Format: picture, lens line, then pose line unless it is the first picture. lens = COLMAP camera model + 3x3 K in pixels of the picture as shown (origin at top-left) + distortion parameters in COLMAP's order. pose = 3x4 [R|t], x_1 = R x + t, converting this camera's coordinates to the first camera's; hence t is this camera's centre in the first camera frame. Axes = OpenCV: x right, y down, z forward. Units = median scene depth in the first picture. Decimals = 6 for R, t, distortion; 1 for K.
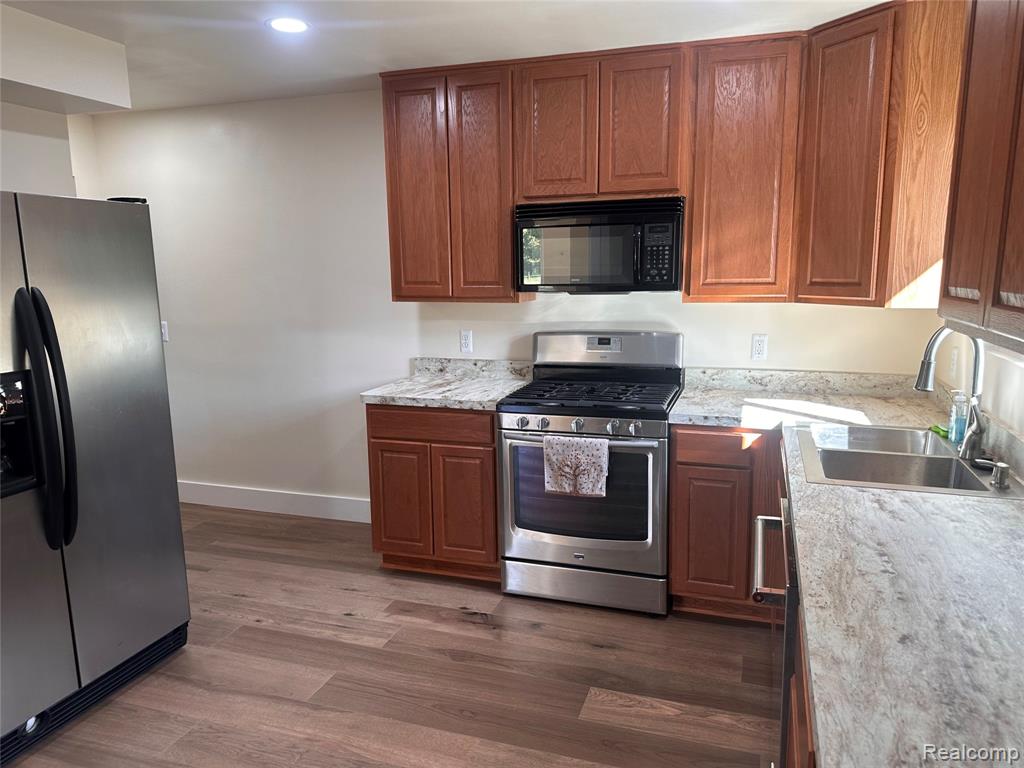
lens RADIAL K [[720.3, 0, 507.6], [0, 720.3, 386.9], [0, 0, 1]] dist [0.165504, -0.280726]
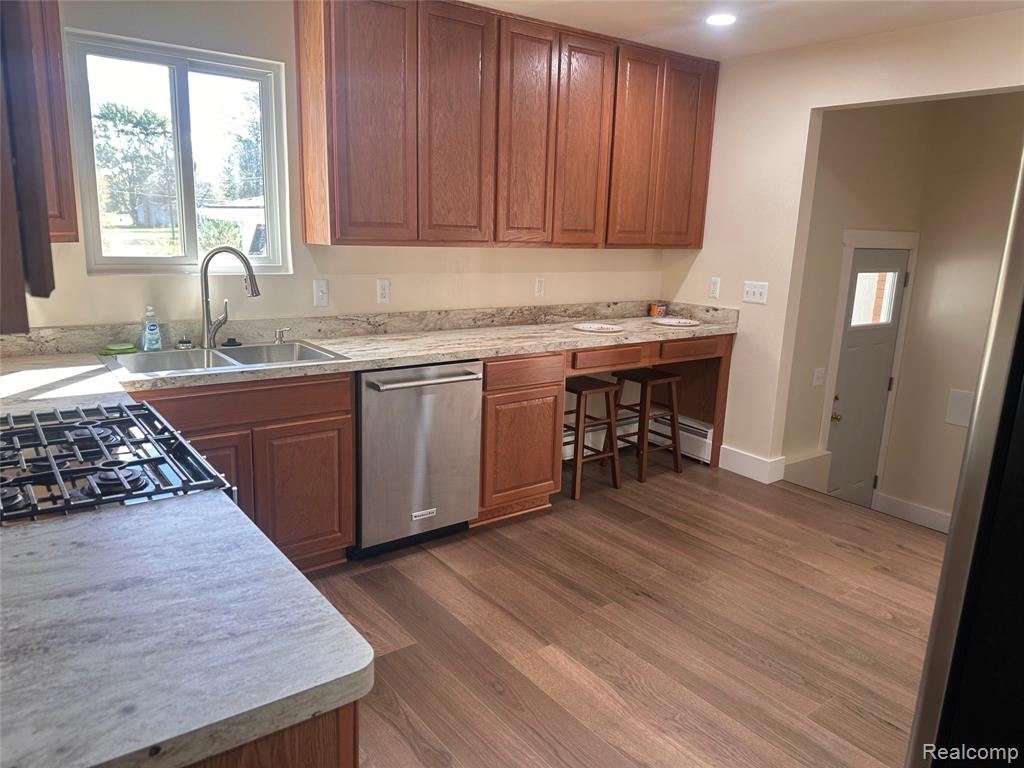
lens RADIAL K [[720.3, 0, 507.6], [0, 720.3, 386.9], [0, 0, 1]] dist [0.165504, -0.280726]
pose [[-0.825447, -0.139170, 0.547054, -0.421809], [0.069293, 0.936820, 0.342881, -0.190802], [-0.560210, 0.320937, -0.763652, 1.277276]]
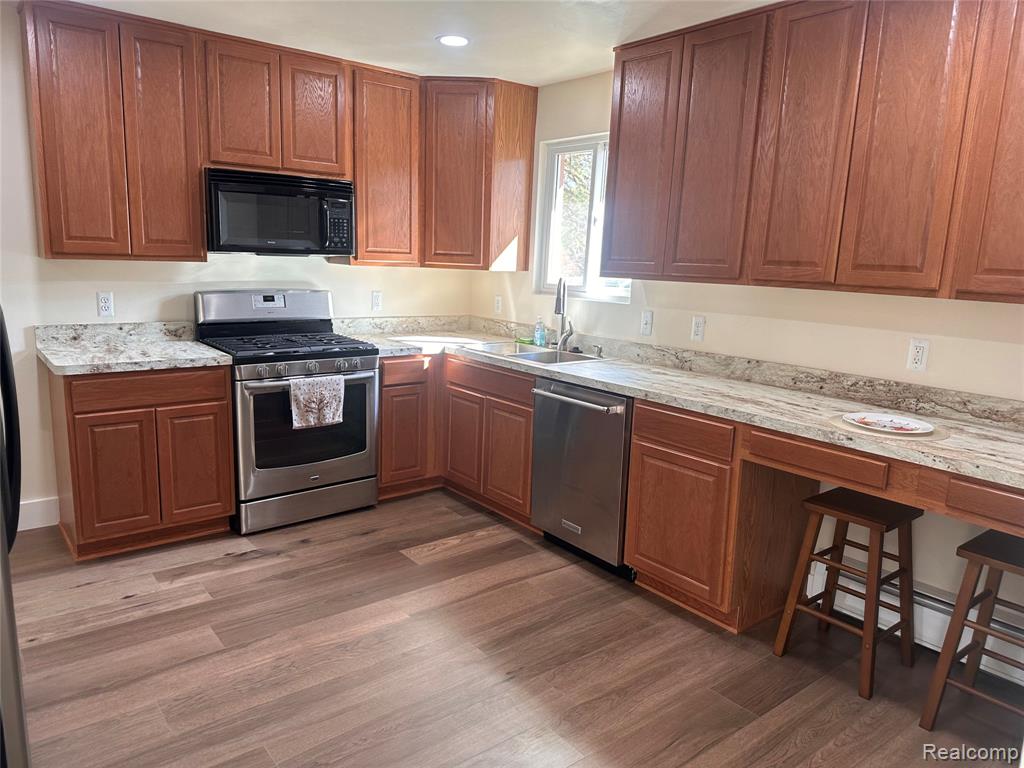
lens RADIAL K [[720.3, 0, 507.6], [0, 720.3, 386.9], [0, 0, 1]] dist [0.165504, -0.280726]
pose [[0.544249, -0.124523, 0.829631, -0.719375], [0.097899, 0.991593, 0.084610, 0.014839], [-0.833192, 0.035171, 0.551864, 0.076718]]
